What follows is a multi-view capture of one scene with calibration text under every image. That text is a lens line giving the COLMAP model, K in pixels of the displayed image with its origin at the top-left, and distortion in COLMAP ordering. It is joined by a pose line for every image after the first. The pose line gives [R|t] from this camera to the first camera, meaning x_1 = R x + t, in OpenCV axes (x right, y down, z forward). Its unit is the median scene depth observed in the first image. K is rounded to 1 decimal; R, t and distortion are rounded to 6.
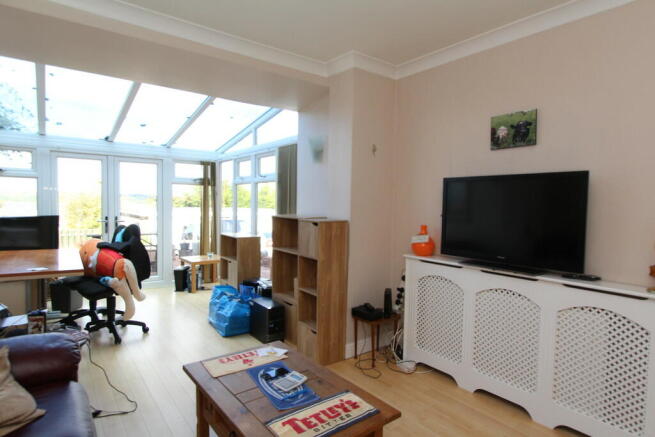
lens RADIAL K [[380.7, 0, 328.3], [0, 380.7, 222.1], [0, 0, 1]] dist [0.027779, 0.001464]
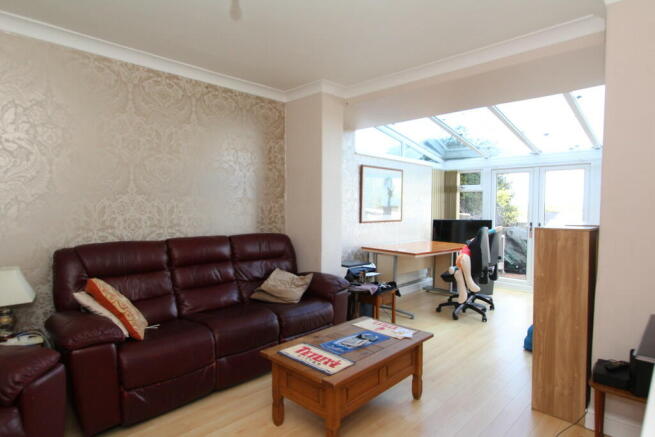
lens RADIAL K [[380.7, 0, 328.4], [0, 380.7, 215.8], [0, 0, 1]] dist [0.027779, 0.001464]
pose [[0.107921, 0.004851, -0.994148, 1.037809], [-0.048092, 0.998843, -0.000347, -0.008525], [0.992996, 0.047848, 0.108030, 0.652994]]
